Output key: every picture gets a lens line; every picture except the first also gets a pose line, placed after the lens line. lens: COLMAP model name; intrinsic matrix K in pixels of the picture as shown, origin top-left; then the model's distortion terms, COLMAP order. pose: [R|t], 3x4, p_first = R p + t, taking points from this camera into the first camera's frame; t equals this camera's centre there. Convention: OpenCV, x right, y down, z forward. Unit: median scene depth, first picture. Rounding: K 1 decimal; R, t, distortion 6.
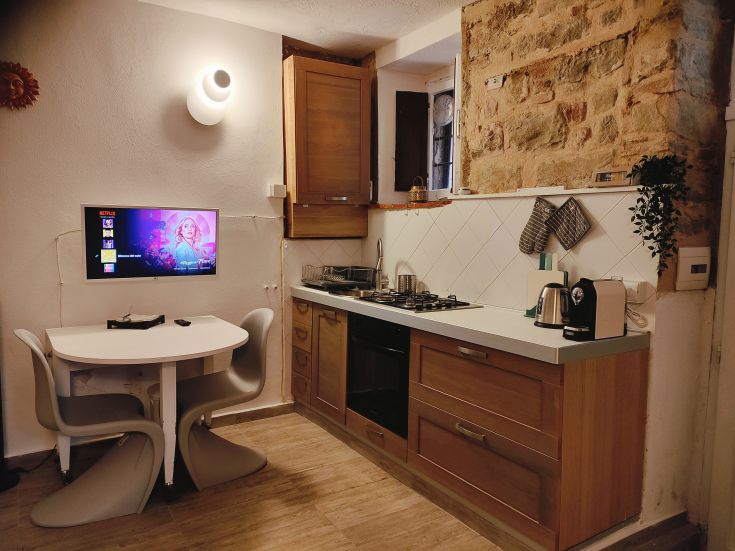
lens RADIAL K [[535.2, 0, 367.5], [0, 535.2, 275.5], [0, 0, 1]] dist [0.107145, -0.100234]
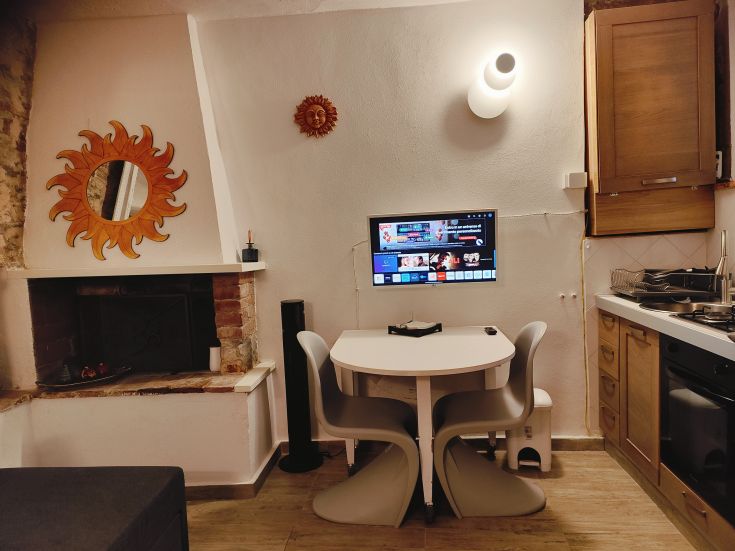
lens RADIAL K [[535.2, 0, 367.5], [0, 535.2, 275.5], [0, 0, 1]] dist [0.107145, -0.100234]
pose [[0.786275, -0.003924, -0.617864, 0.104002], [0.002640, 0.999992, -0.002991, -0.008765], [0.617871, 0.000721, 0.786279, 0.148138]]
